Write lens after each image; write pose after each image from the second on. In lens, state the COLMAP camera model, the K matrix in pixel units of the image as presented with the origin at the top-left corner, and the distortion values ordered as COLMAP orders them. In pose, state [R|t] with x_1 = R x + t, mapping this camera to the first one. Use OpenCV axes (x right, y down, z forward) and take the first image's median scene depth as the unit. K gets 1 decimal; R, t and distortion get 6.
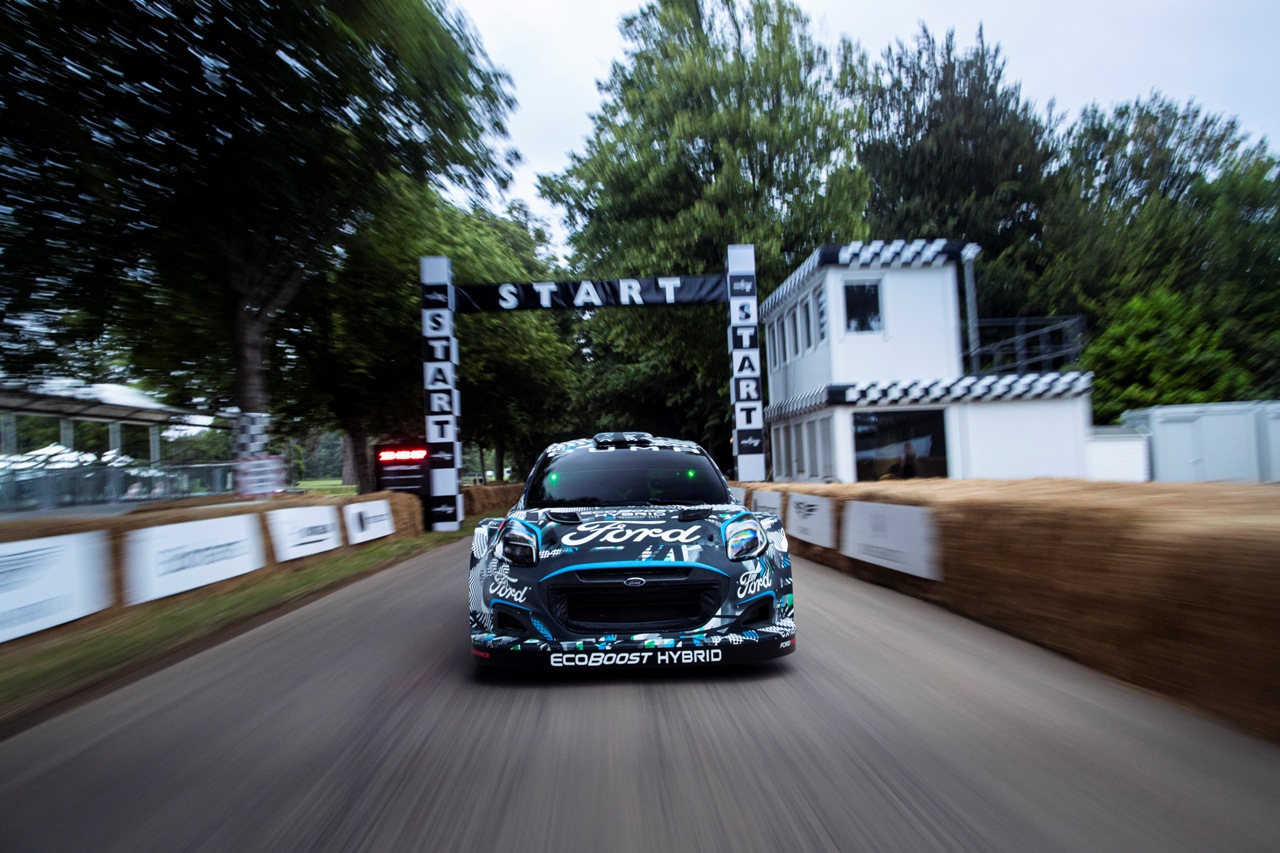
lens RADIAL K [[886.3, 0, 644.2], [0, 886.3, 426.7], [0, 0, 1]] dist [-0.051907, -0.000369]
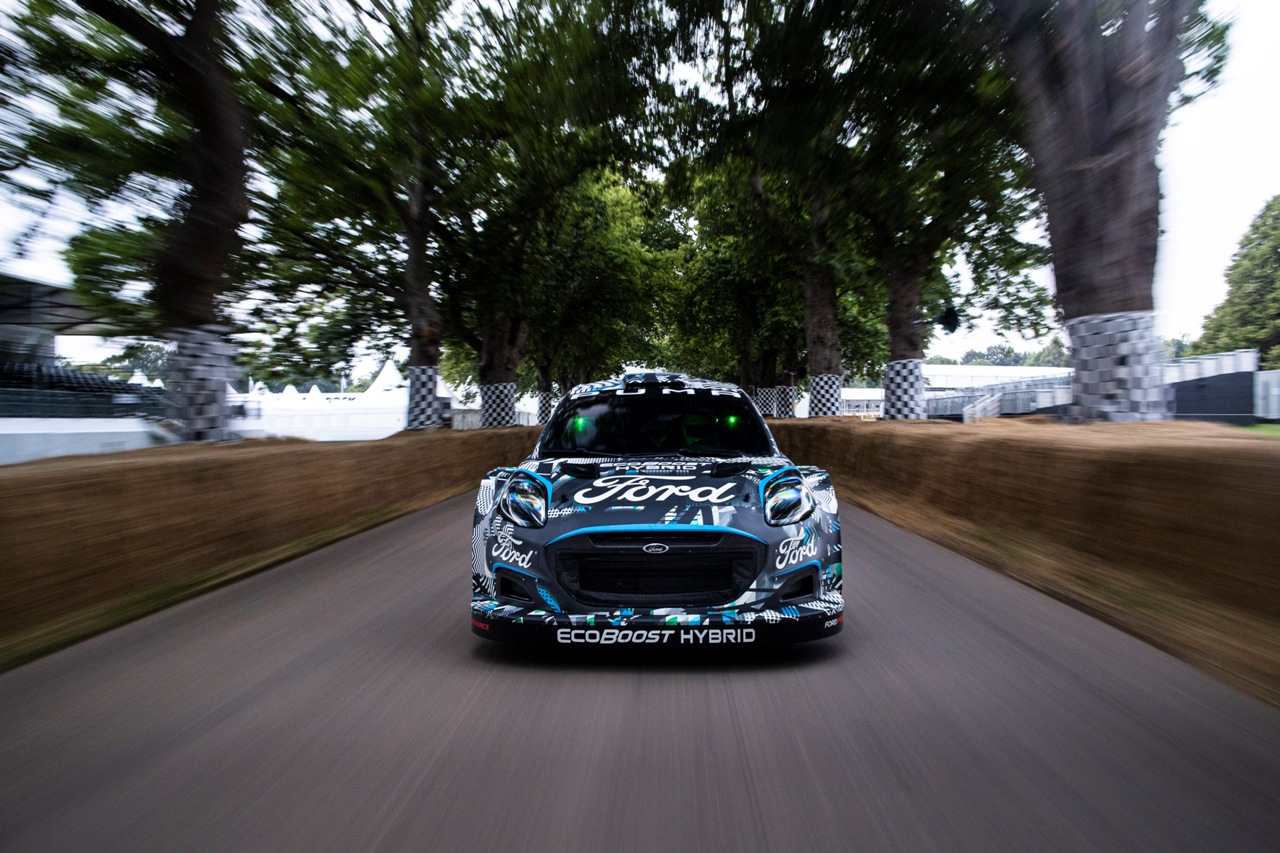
lens RADIAL K [[886.3, 0, 642.1], [0, 886.3, 428.7], [0, 0, 1]] dist [-0.051907, -0.000369]
pose [[0.997880, 0.014562, -0.063436, 0.028043], [-0.009979, 0.997356, 0.071984, -0.002187], [0.064316, -0.071198, 0.995386, 0.145954]]
